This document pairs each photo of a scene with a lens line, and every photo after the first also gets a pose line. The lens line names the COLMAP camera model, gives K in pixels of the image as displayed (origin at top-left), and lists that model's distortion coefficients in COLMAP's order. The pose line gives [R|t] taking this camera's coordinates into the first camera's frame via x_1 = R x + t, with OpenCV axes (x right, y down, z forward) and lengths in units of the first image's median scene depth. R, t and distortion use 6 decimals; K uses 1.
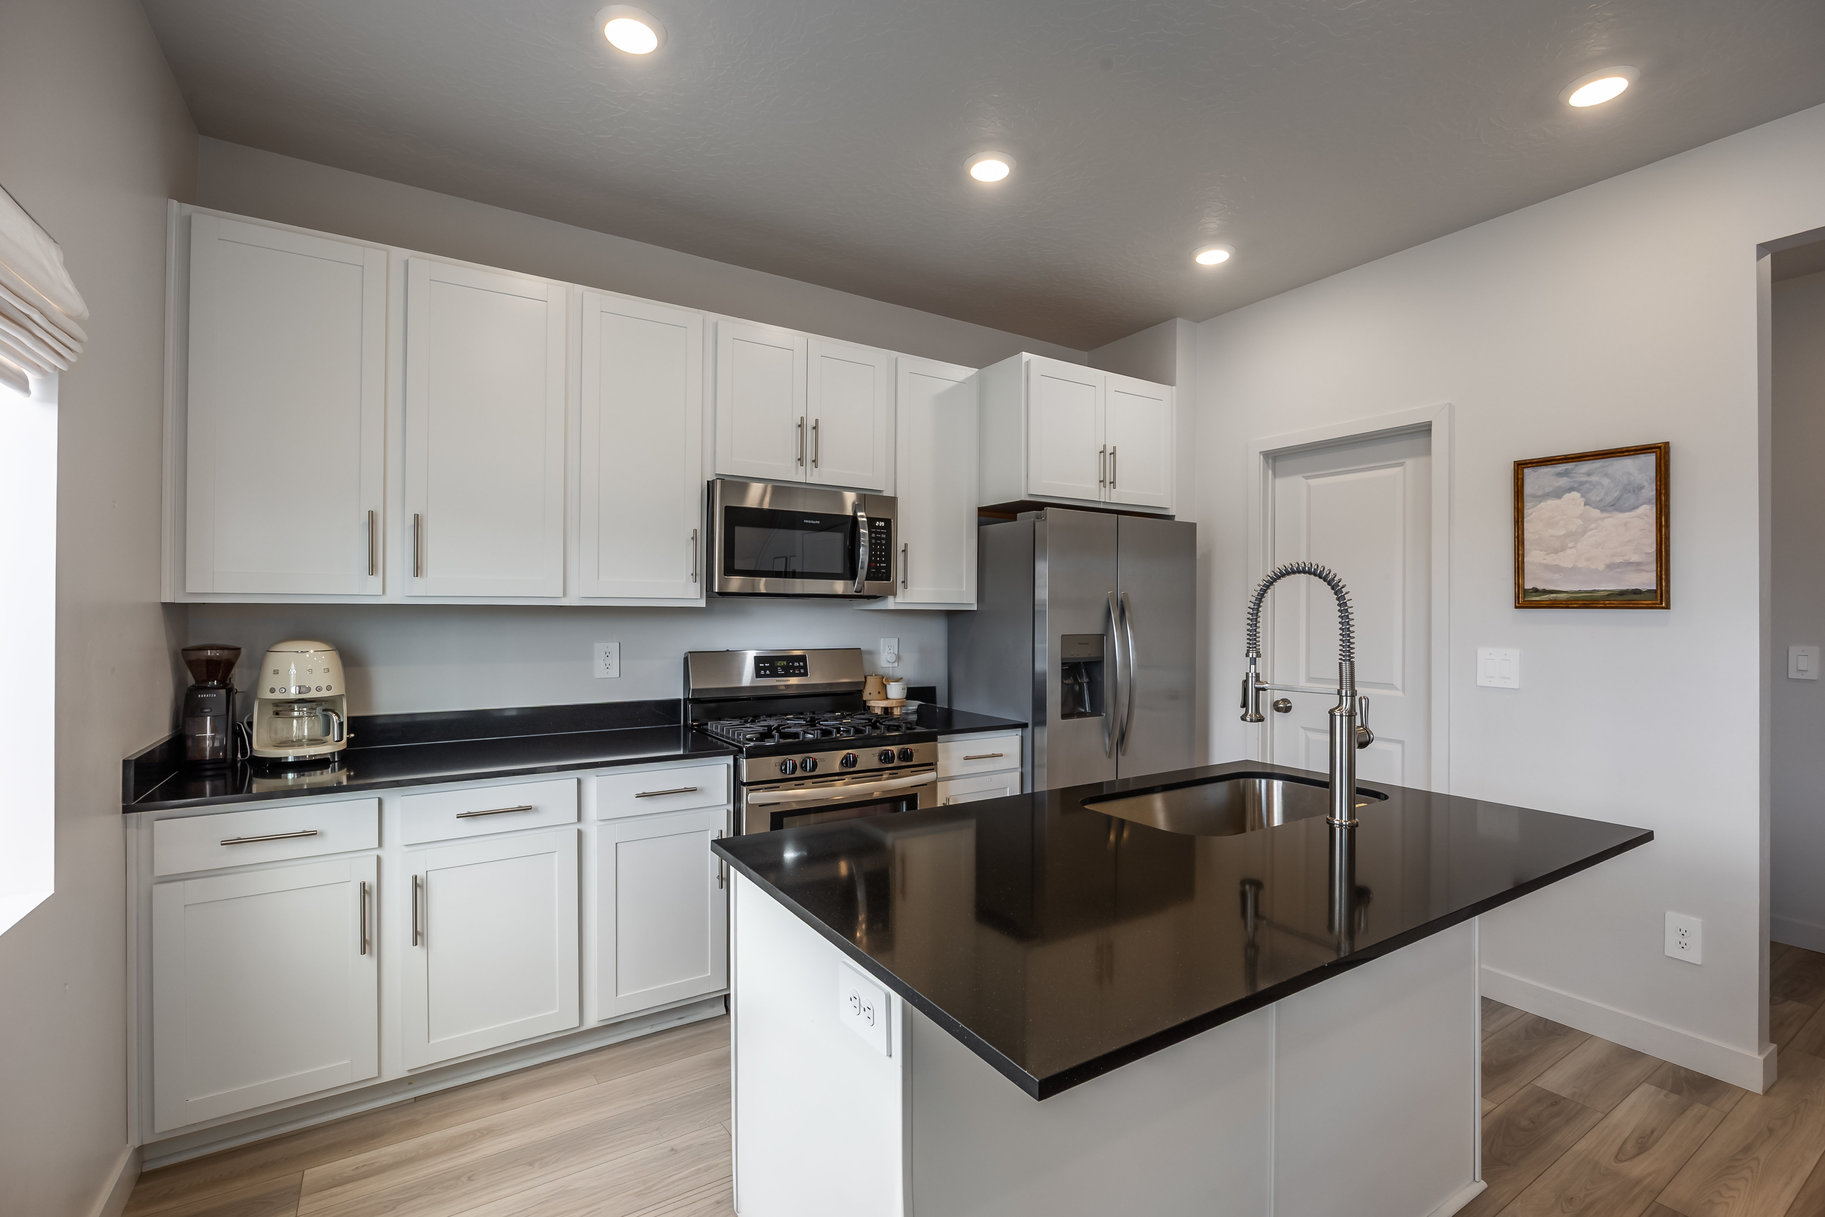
lens RADIAL K [[832.4, 0, 912.5], [0, 832.4, 608.5], [0, 0, 1]] dist [0.012442, 0.000740]
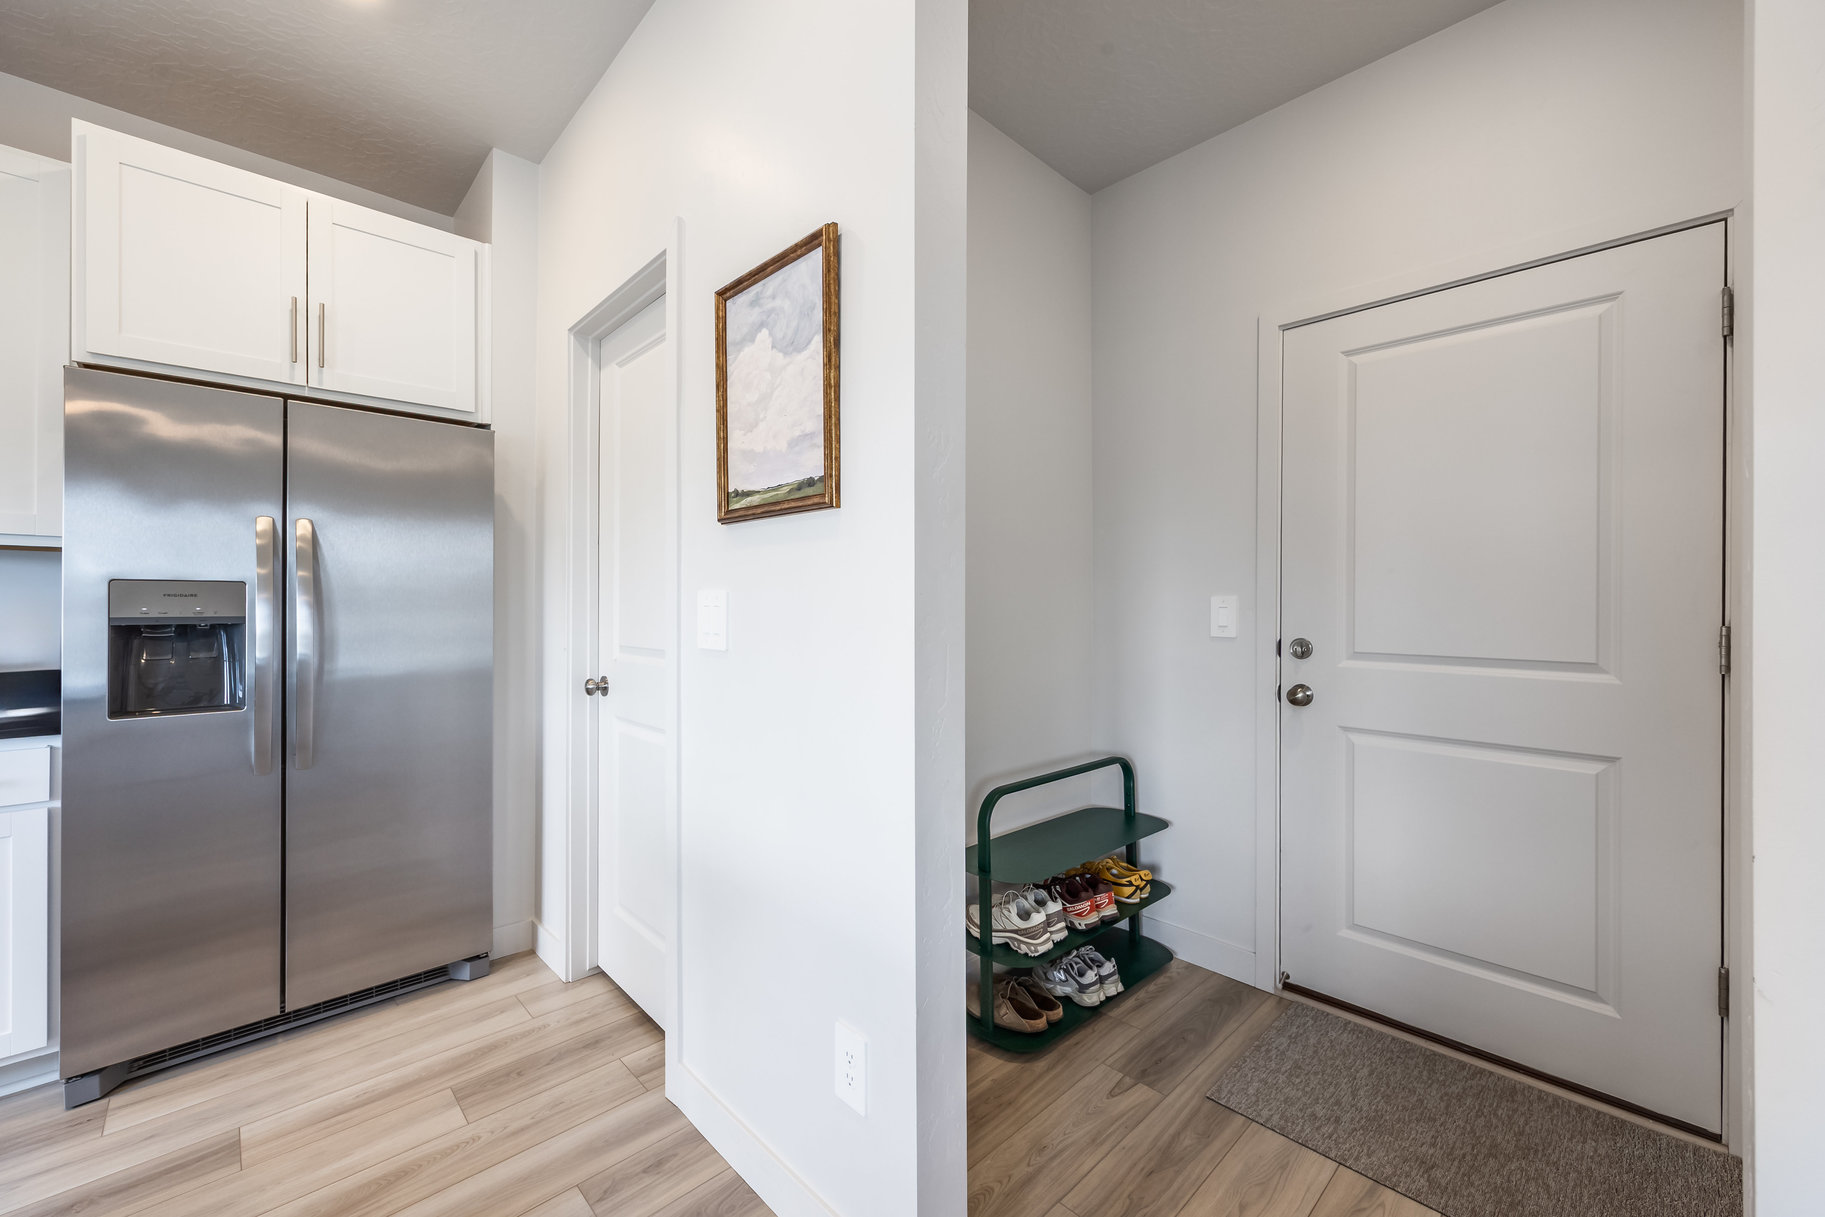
lens RADIAL K [[727.1, 0, 898.6], [0, 727.1, 606.5], [0, 0, 1]] dist [0.002182, -0.000120]
pose [[0.982202, -0.001039, 0.187823, 0.777422], [0.001349, 0.999998, -0.001520, 0.065493], [-0.187821, 0.001747, 0.982202, 0.451879]]
